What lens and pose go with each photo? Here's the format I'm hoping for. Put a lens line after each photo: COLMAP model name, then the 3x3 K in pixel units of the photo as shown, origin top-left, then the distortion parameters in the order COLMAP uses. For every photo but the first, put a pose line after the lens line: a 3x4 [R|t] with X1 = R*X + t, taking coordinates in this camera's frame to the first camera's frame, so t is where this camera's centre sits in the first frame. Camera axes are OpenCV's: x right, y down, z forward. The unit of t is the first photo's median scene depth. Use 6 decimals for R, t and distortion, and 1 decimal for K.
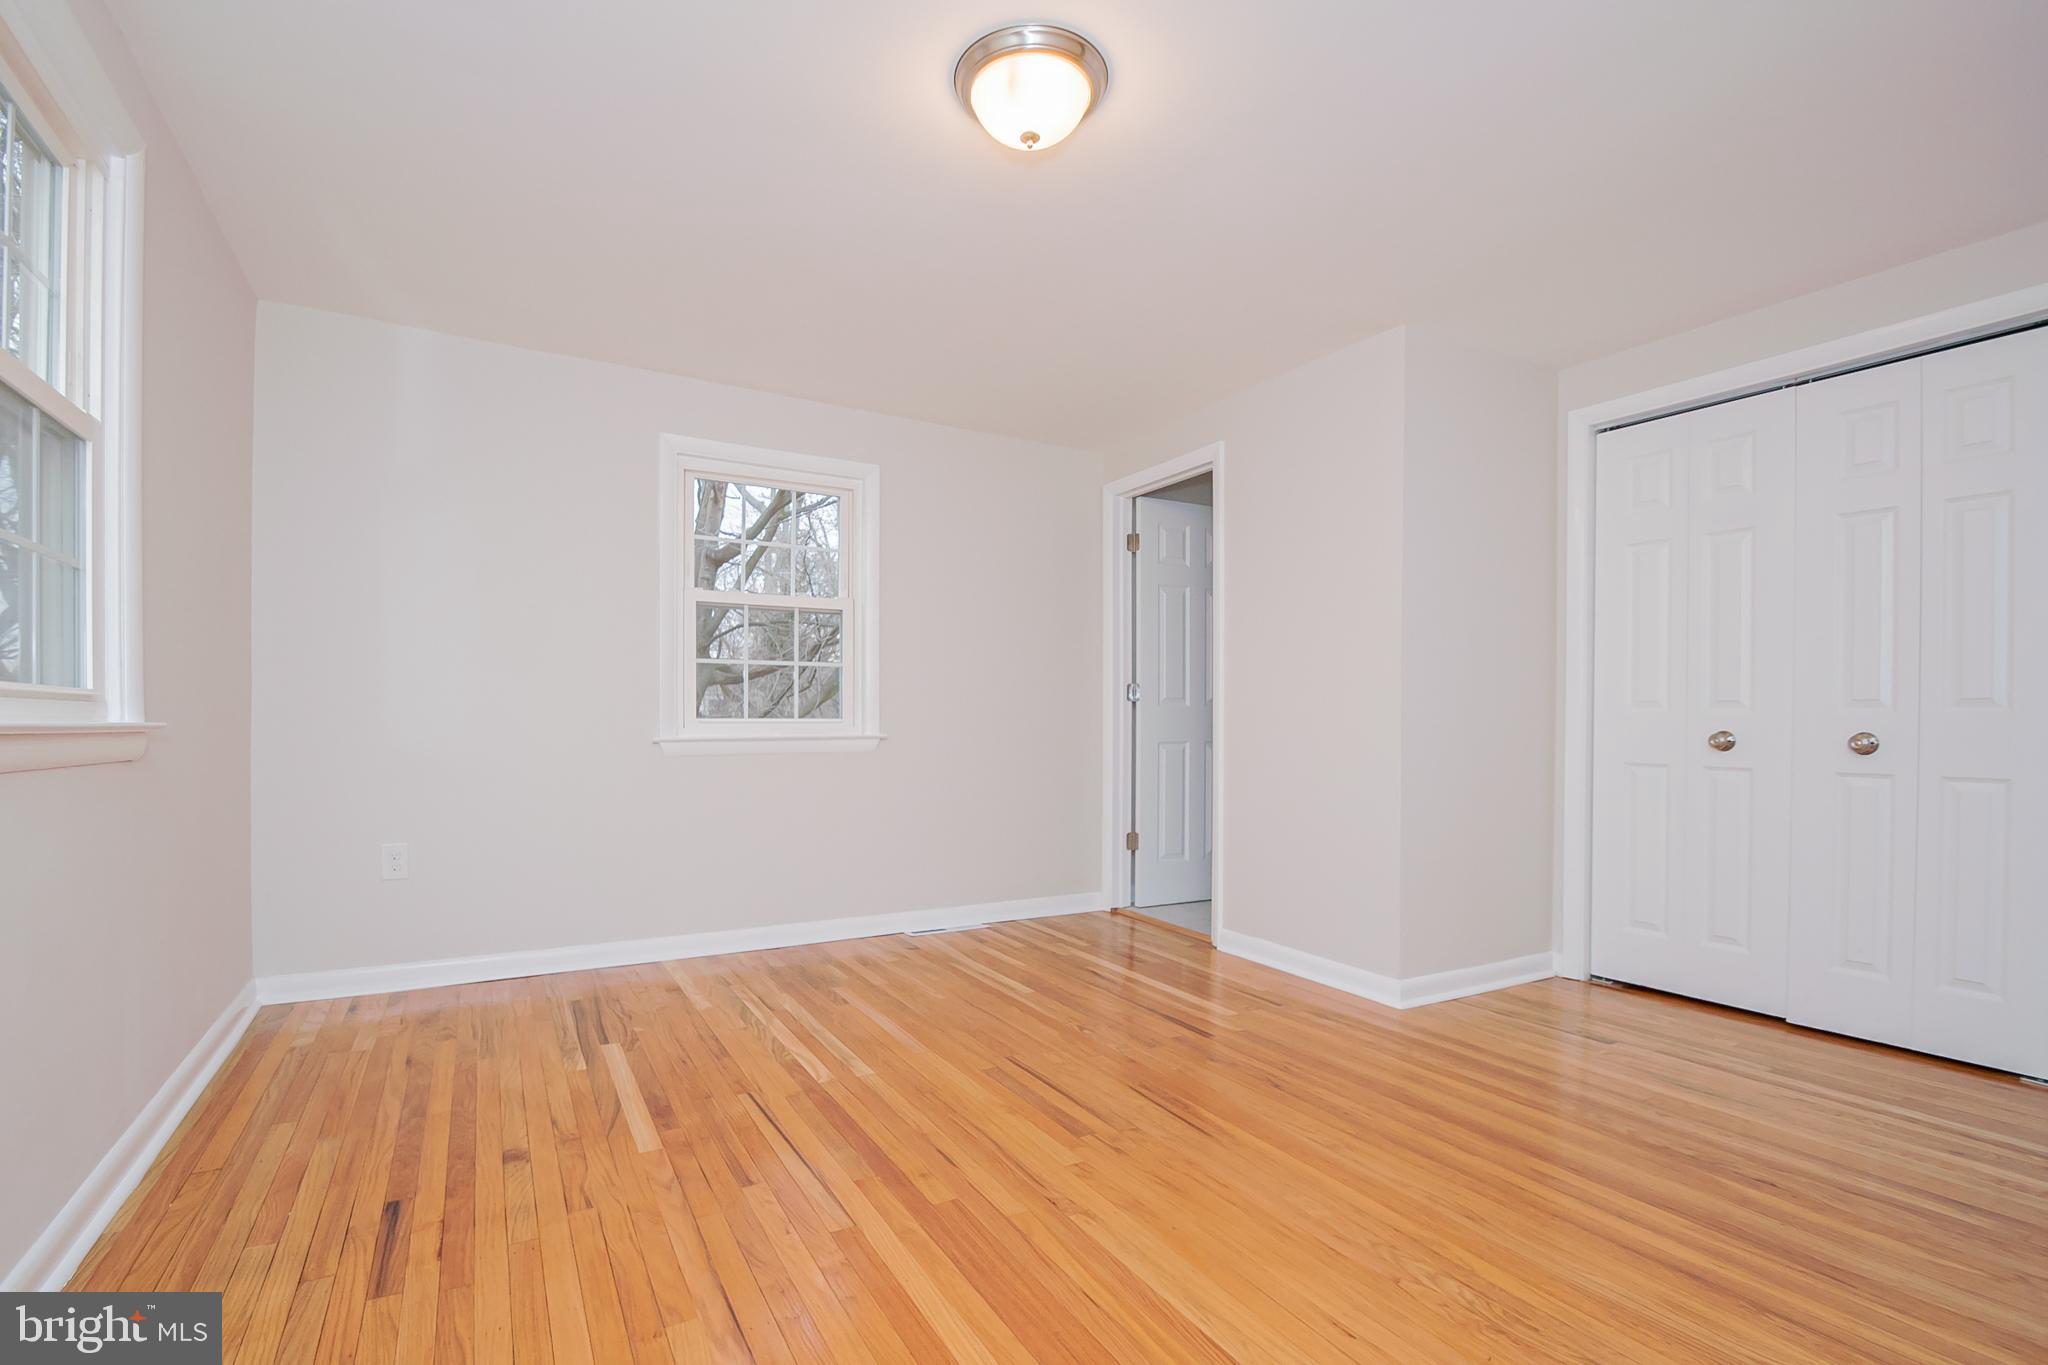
lens RADIAL K [[906.7, 0, 992.6], [0, 906.7, 725.5], [0, 0, 1]] dist [0.000325, -0.009326]
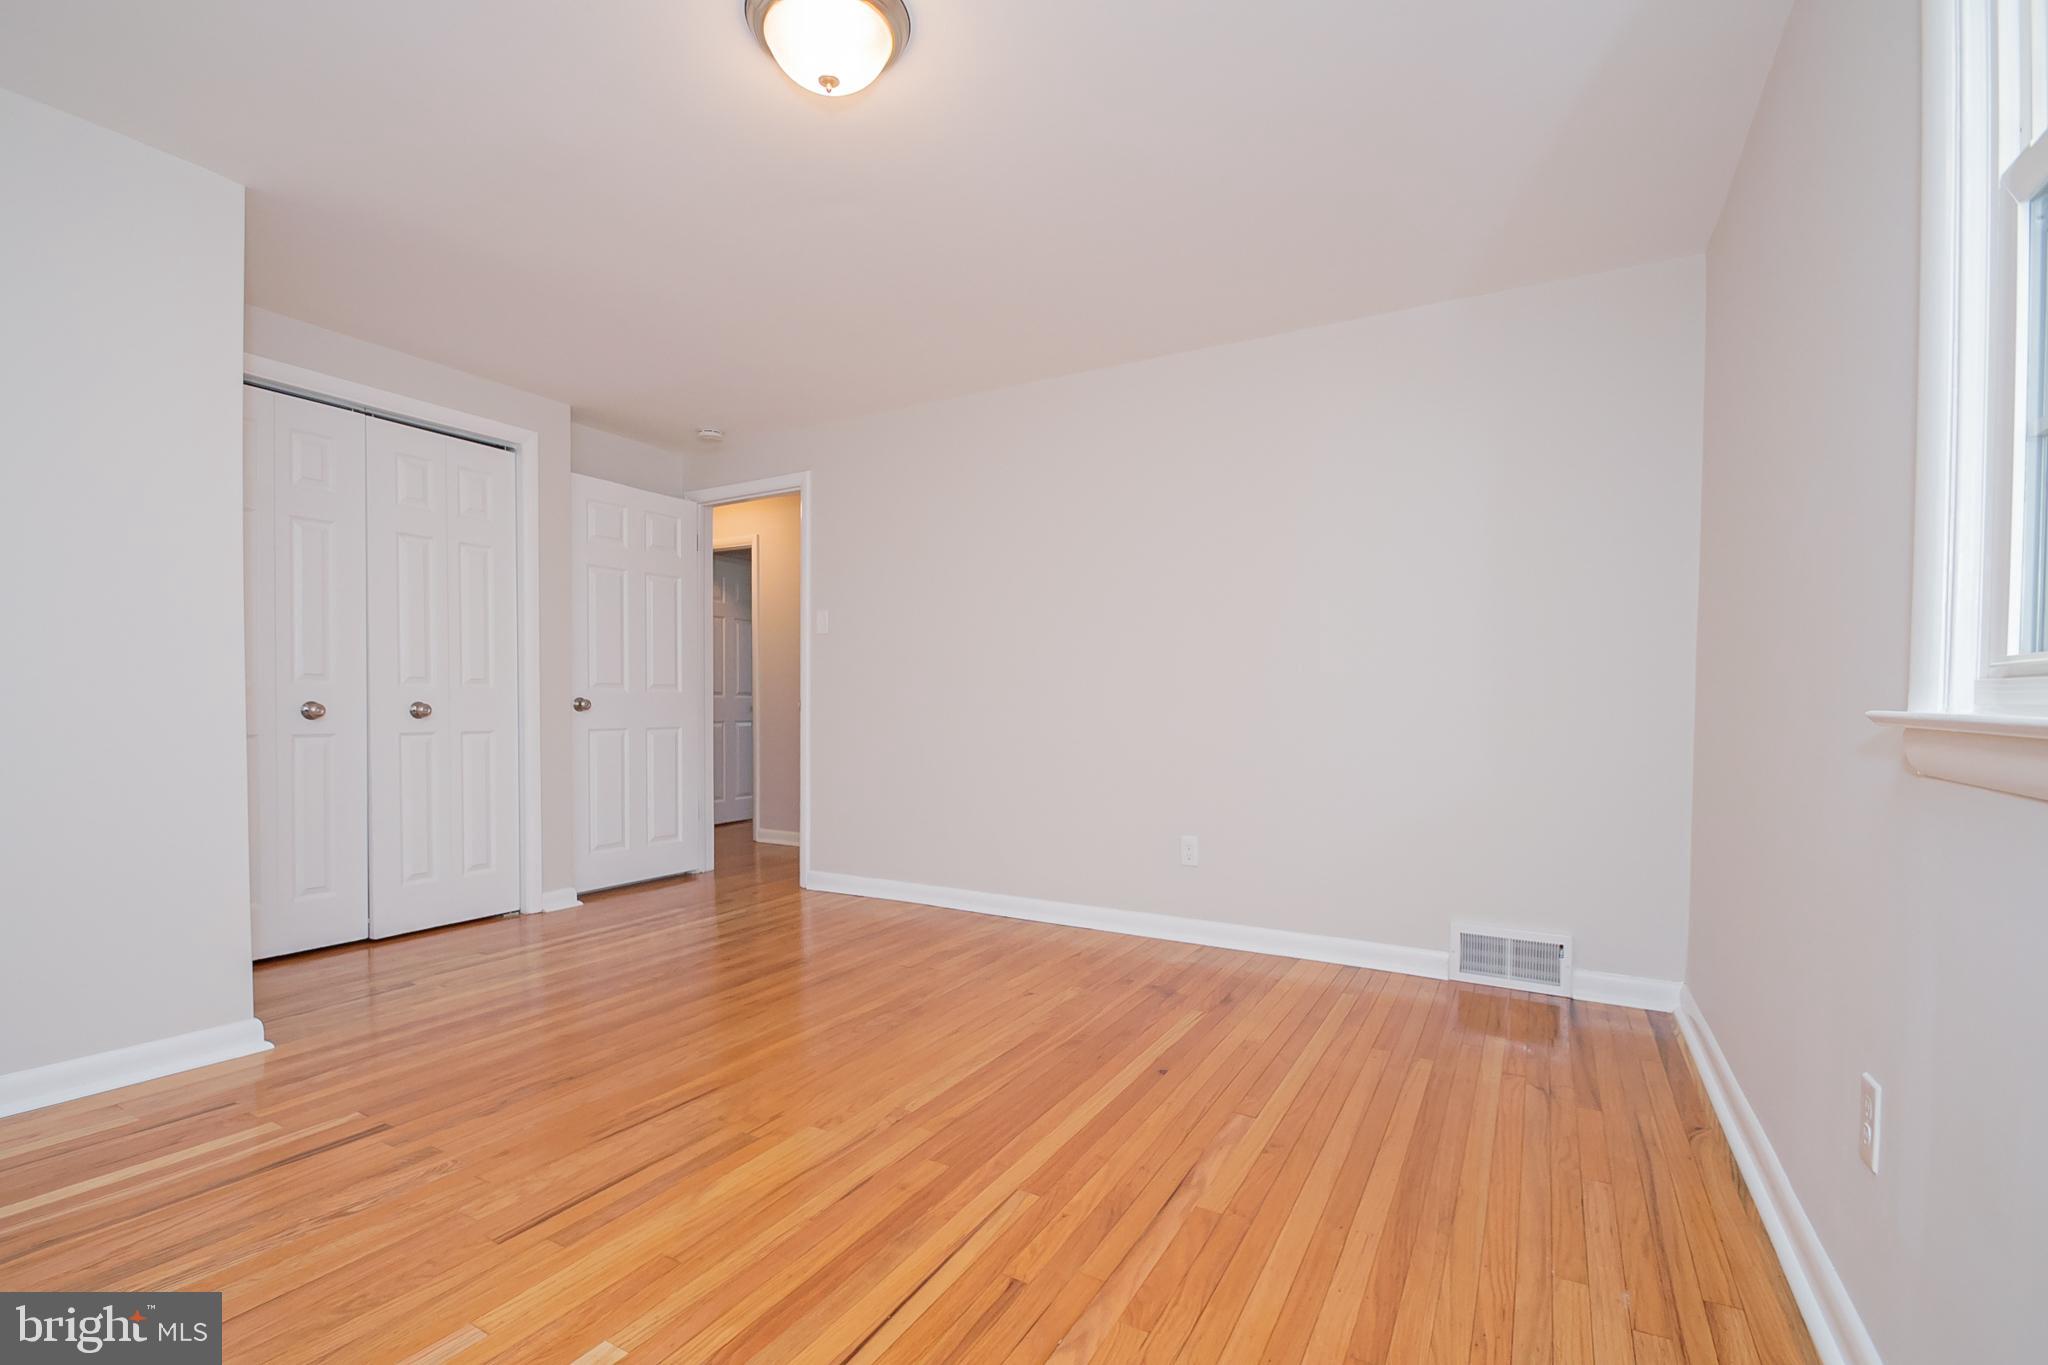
lens RADIAL K [[906.7, 0, 992.6], [0, 906.7, 725.5], [0, 0, 1]] dist [0.000325, -0.009326]
pose [[-0.500008, -0.030568, 0.865481, -0.671285], [-0.007606, 0.999493, 0.030907, -0.004230], [-0.865988, 0.008871, -0.499987, 1.017803]]
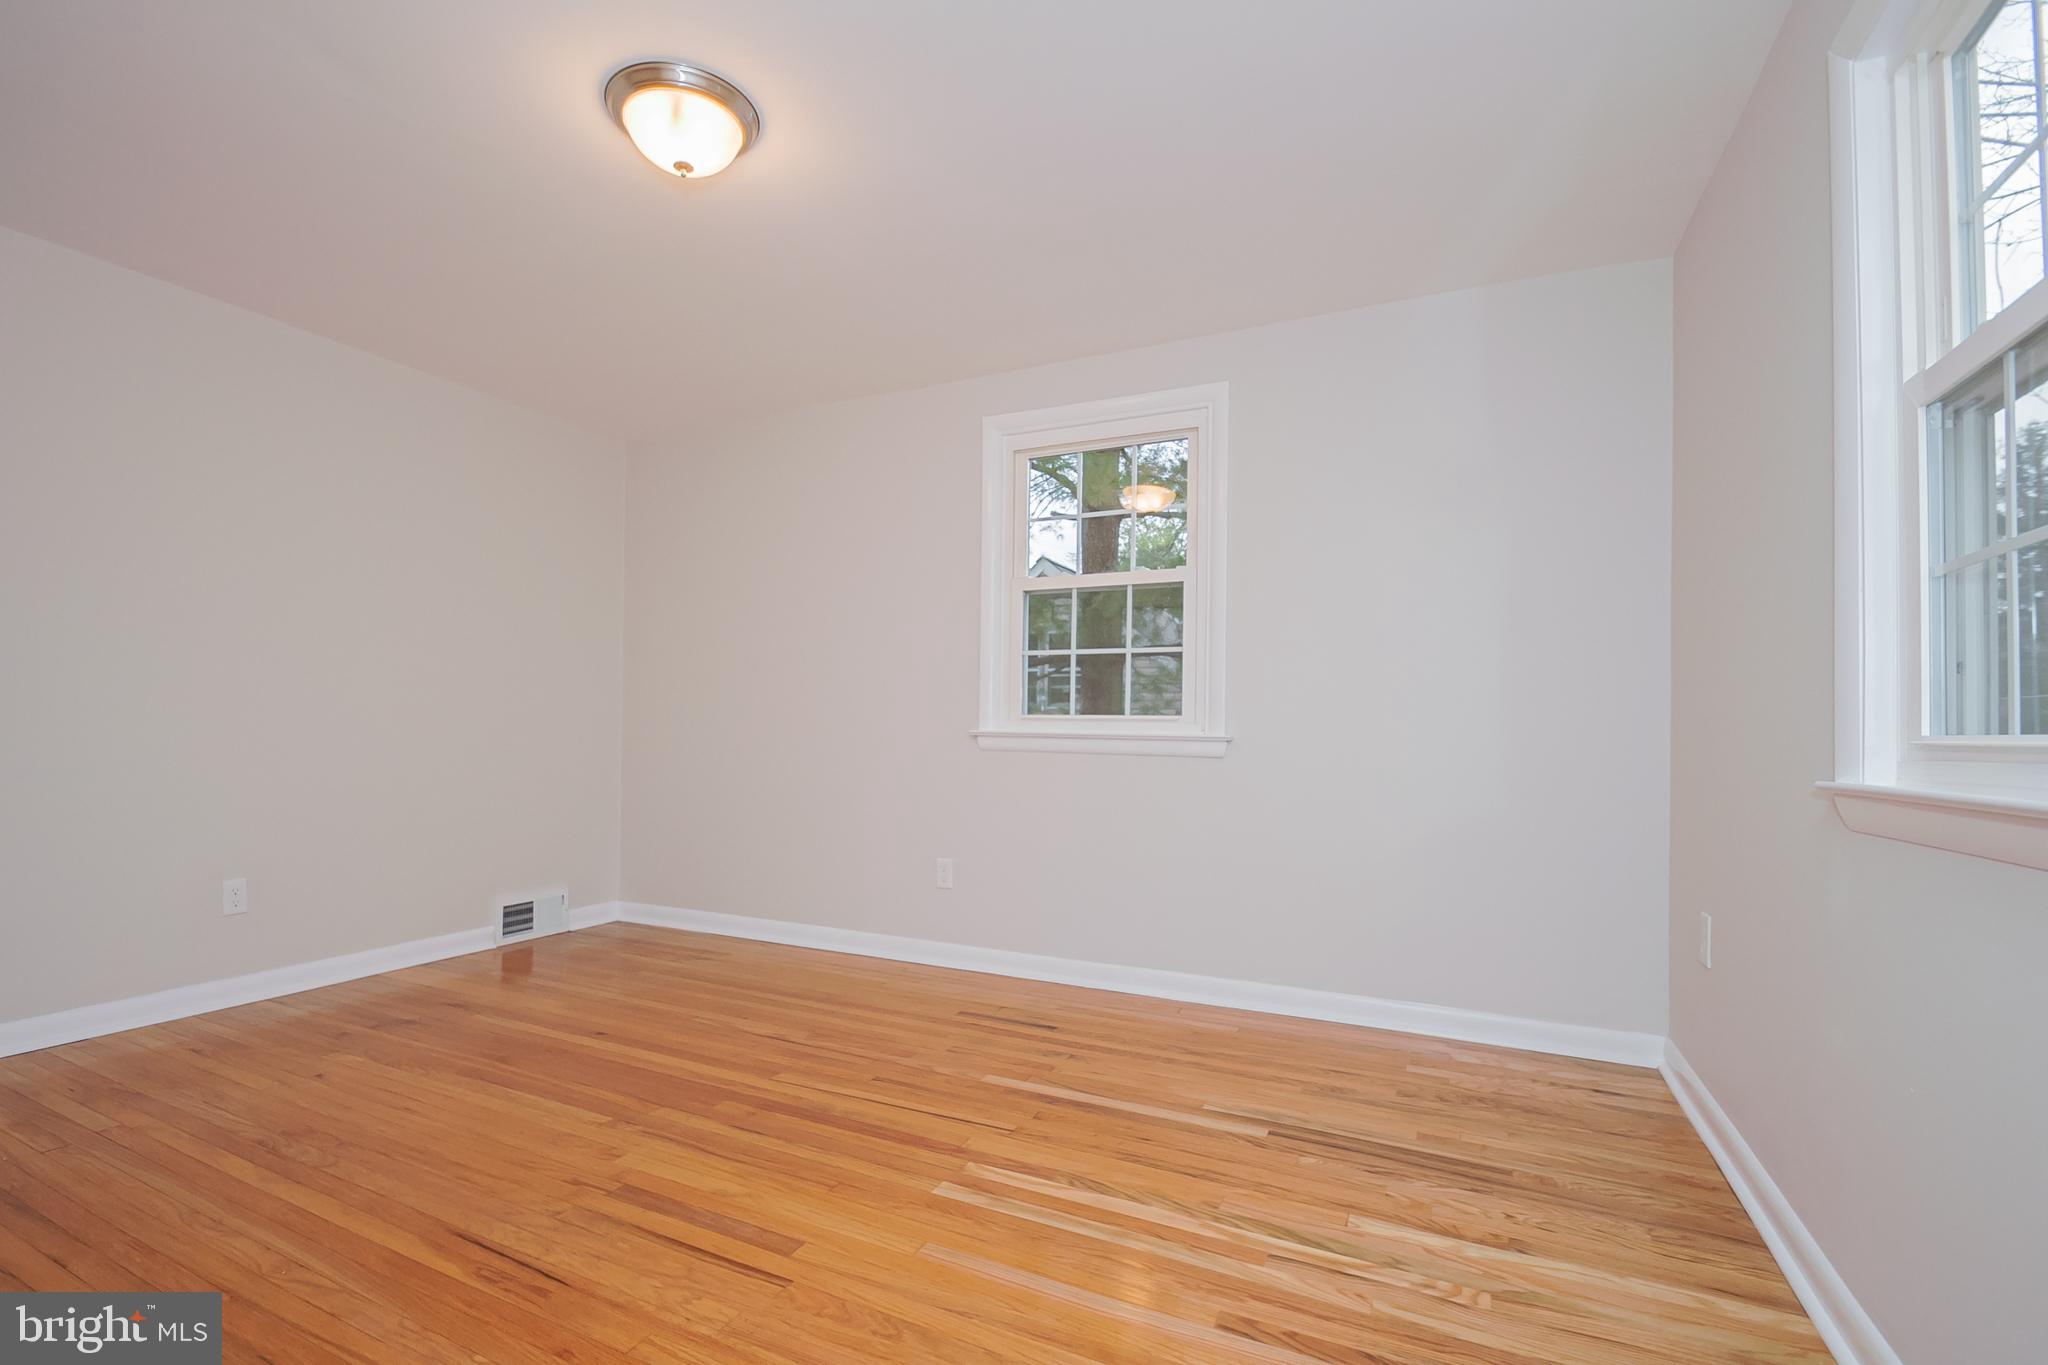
lens RADIAL K [[919.5, 0, 968.9], [0, 919.5, 723.7], [0, 0, 1]] dist [-0.001678, -0.000449]
pose [[-0.838381, -0.016809, -0.544826, 0.253592], [-0.016567, 0.999848, -0.005354, -0.002294], [0.544834, 0.004537, -0.838532, 1.578070]]
